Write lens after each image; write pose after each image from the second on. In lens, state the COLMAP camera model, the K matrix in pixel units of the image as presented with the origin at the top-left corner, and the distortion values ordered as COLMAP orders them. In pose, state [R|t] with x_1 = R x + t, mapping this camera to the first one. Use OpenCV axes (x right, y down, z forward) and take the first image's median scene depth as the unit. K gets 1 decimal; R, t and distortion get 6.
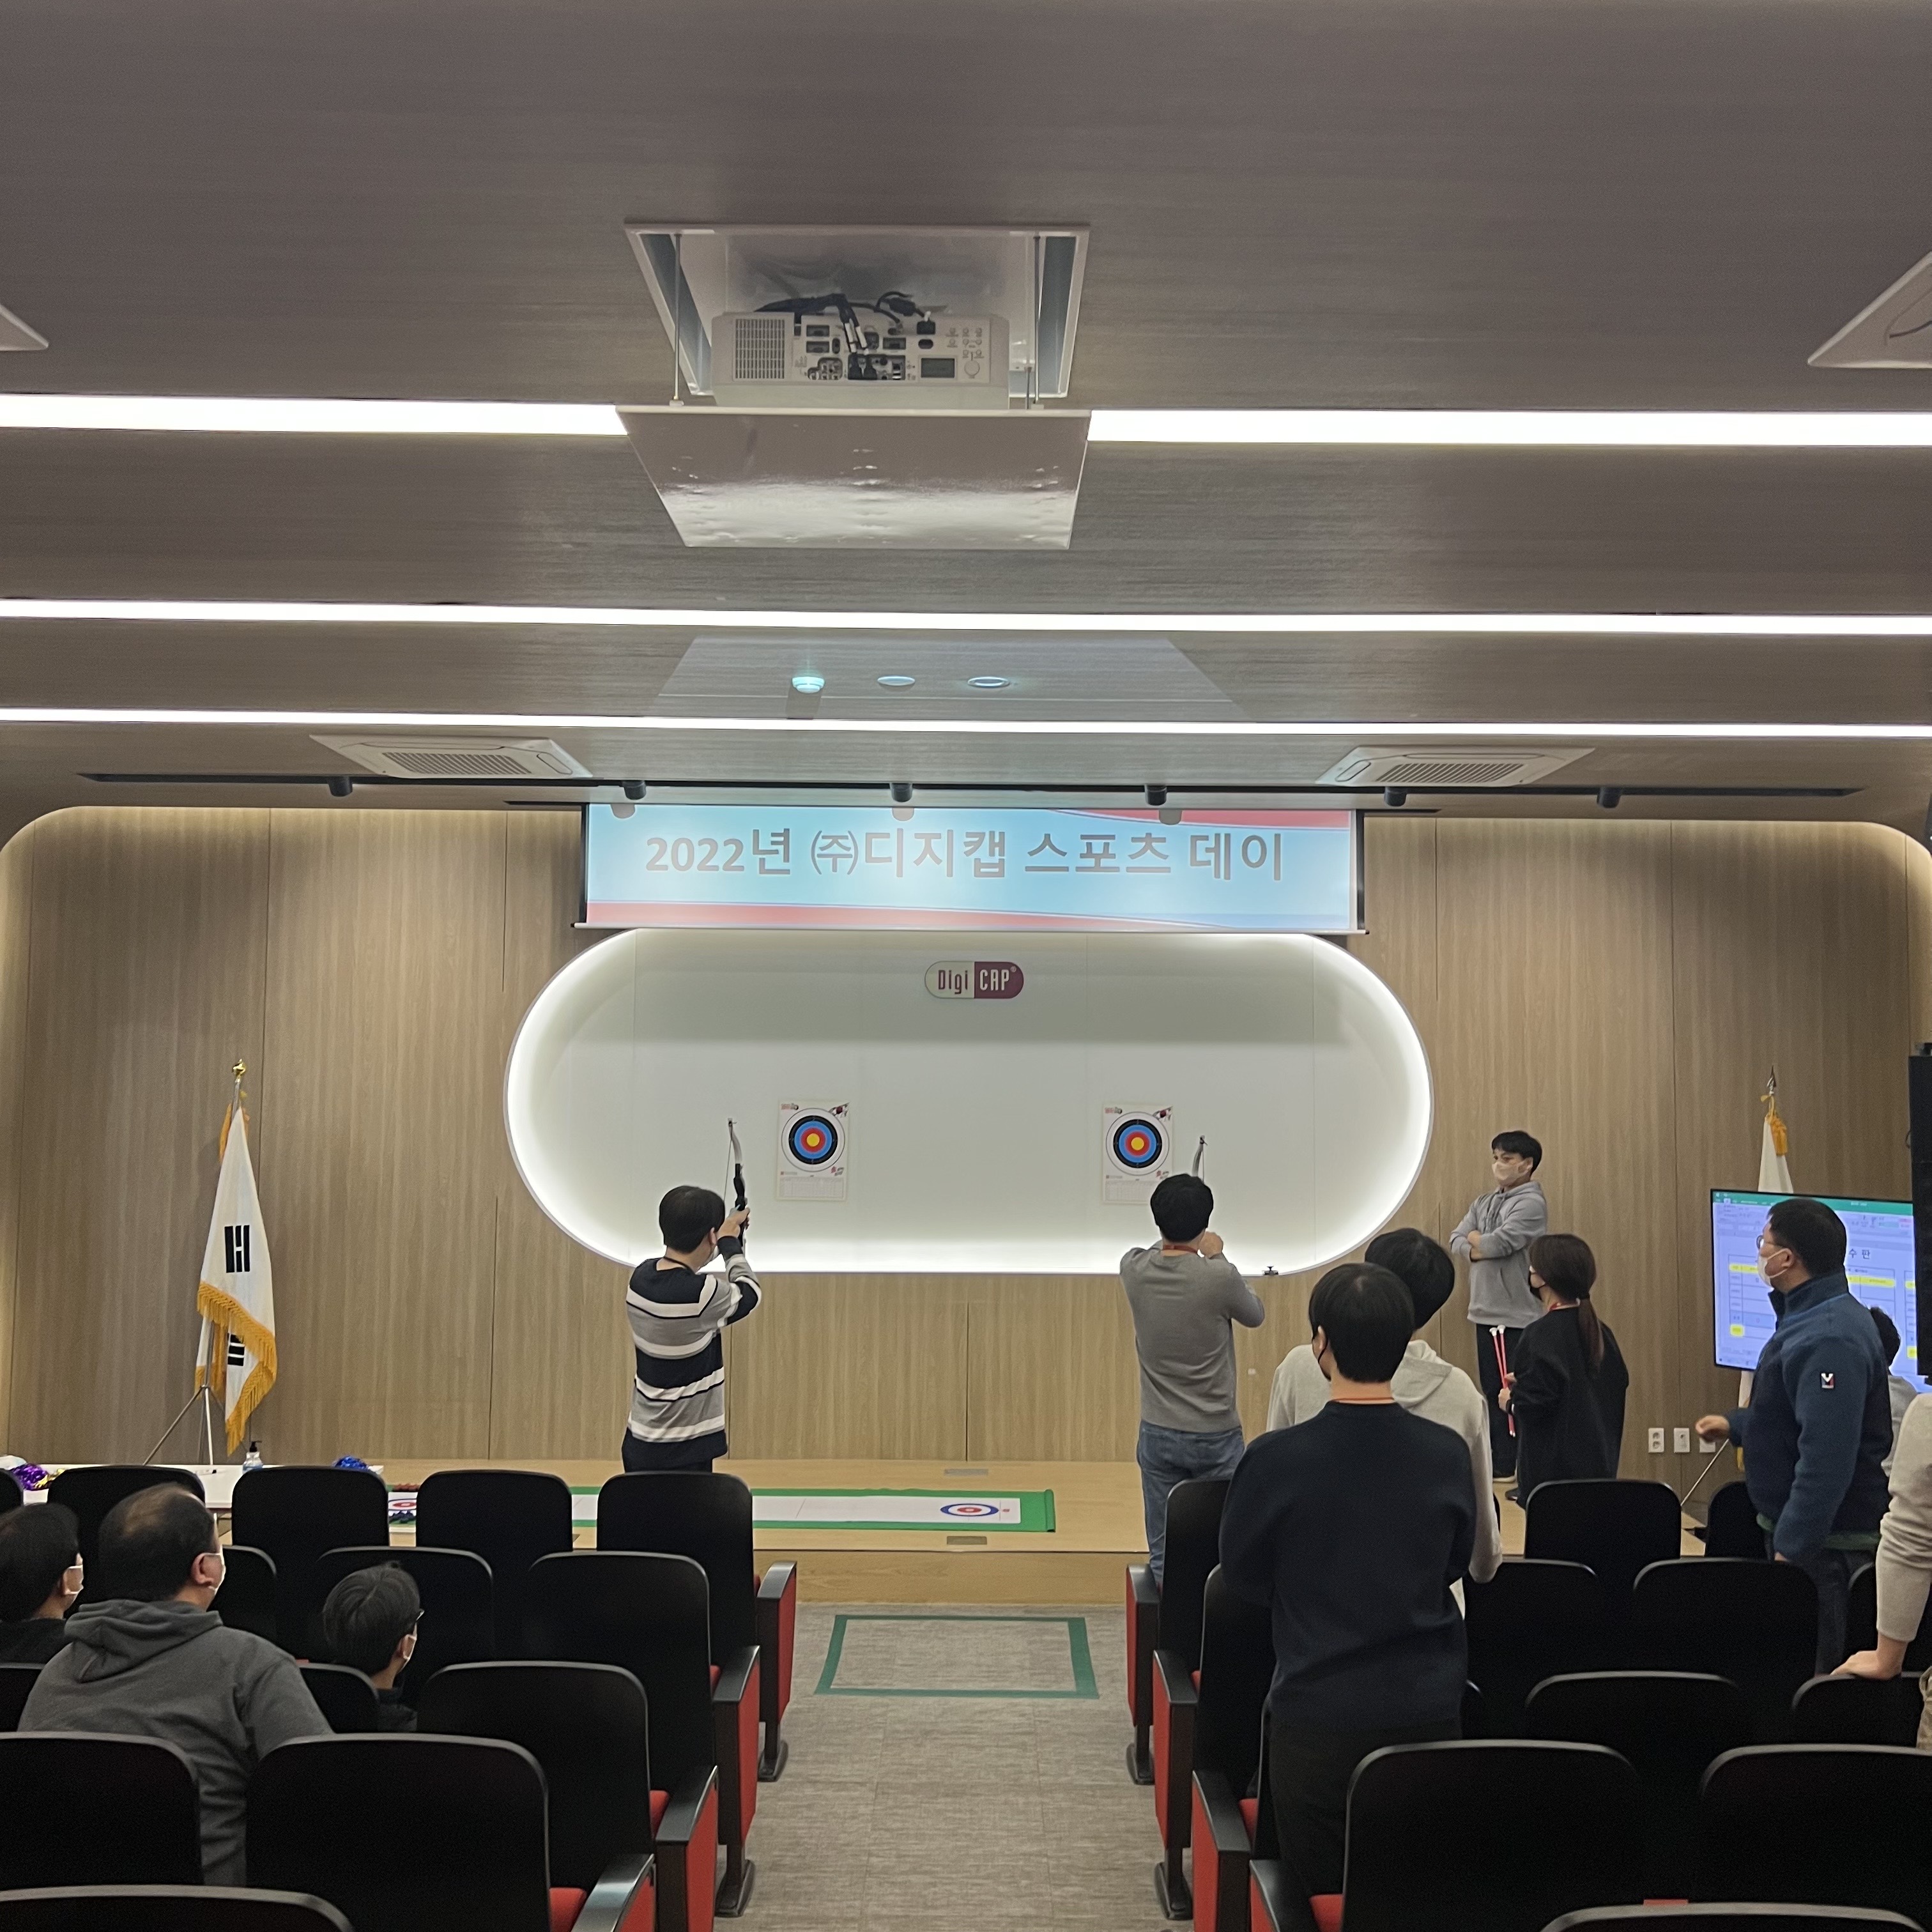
lens RADIAL K [[1989.8, 0, 944.2], [0, 1989.8, 944.0], [0, 0, 1]] dist [0.069120, -0.121554]
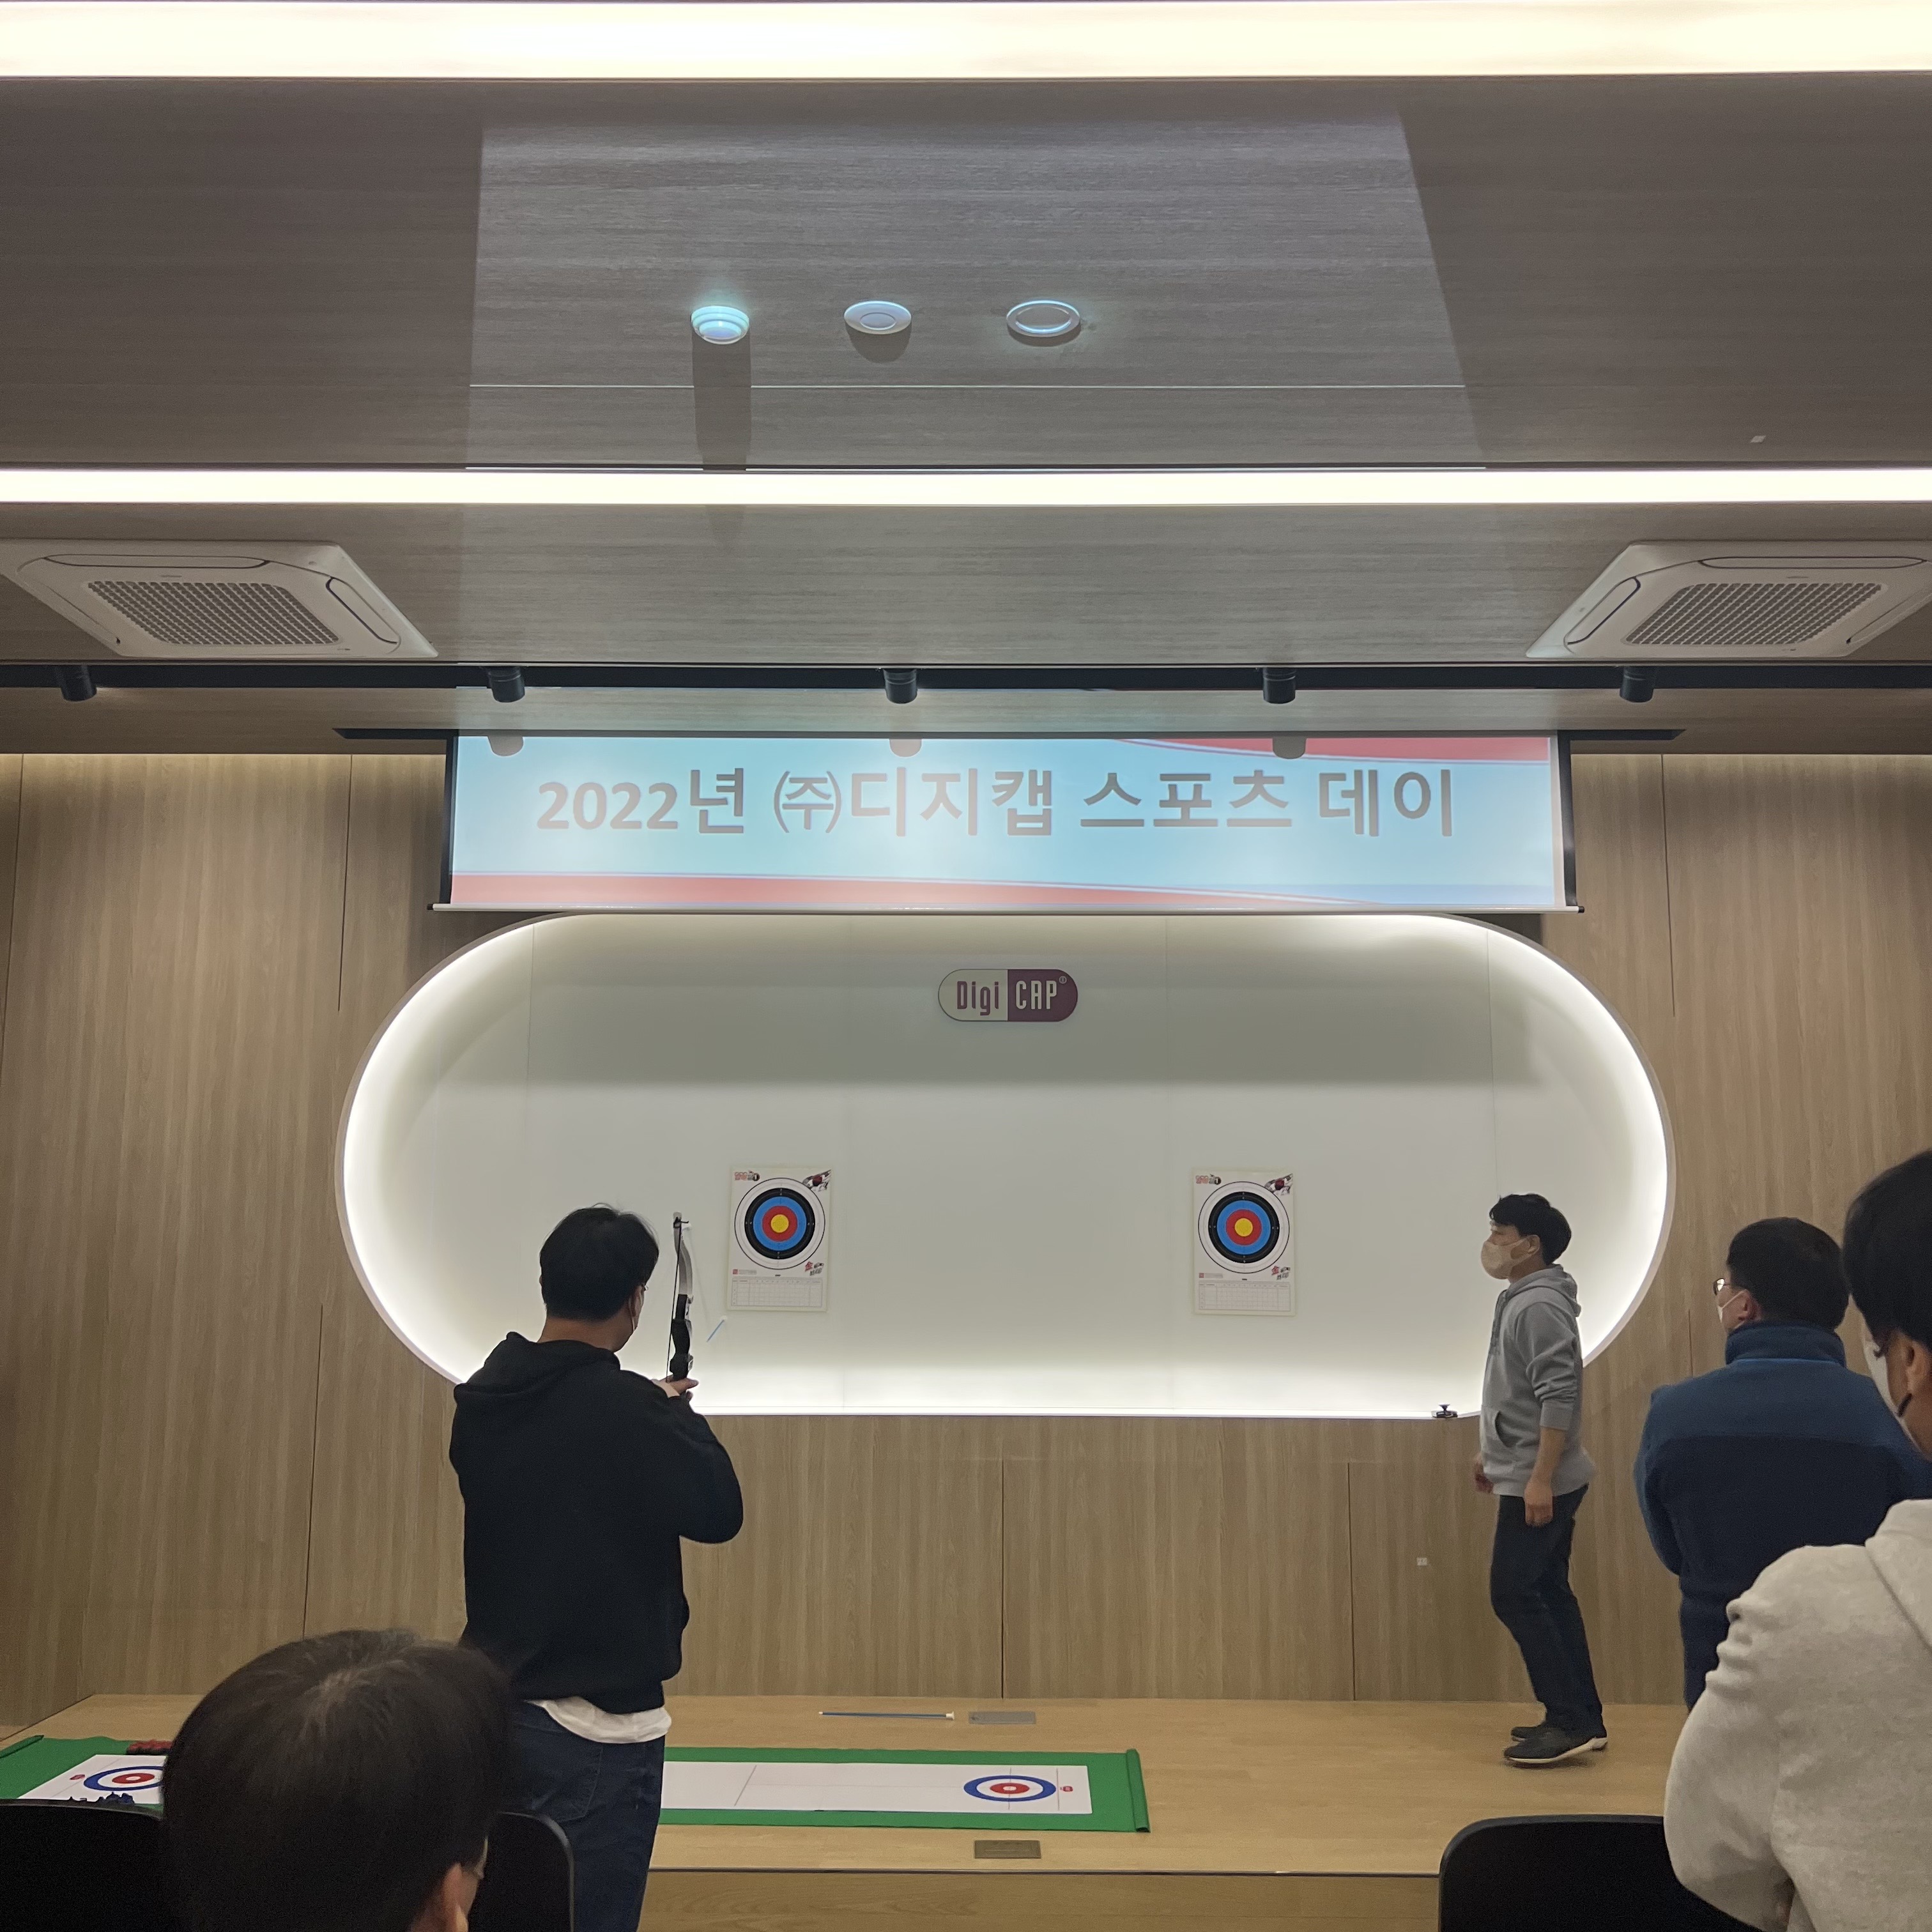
lens RADIAL K [[1989.8, 0, 944.2], [0, 1989.8, 944.0], [0, 0, 1]] dist [0.069120, -0.121554]
pose [[0.999950, -0.004633, -0.008858, -0.001219], [0.003913, 0.996818, -0.079614, 0.058433], [0.009199, 0.079575, 0.996786, 0.303703]]
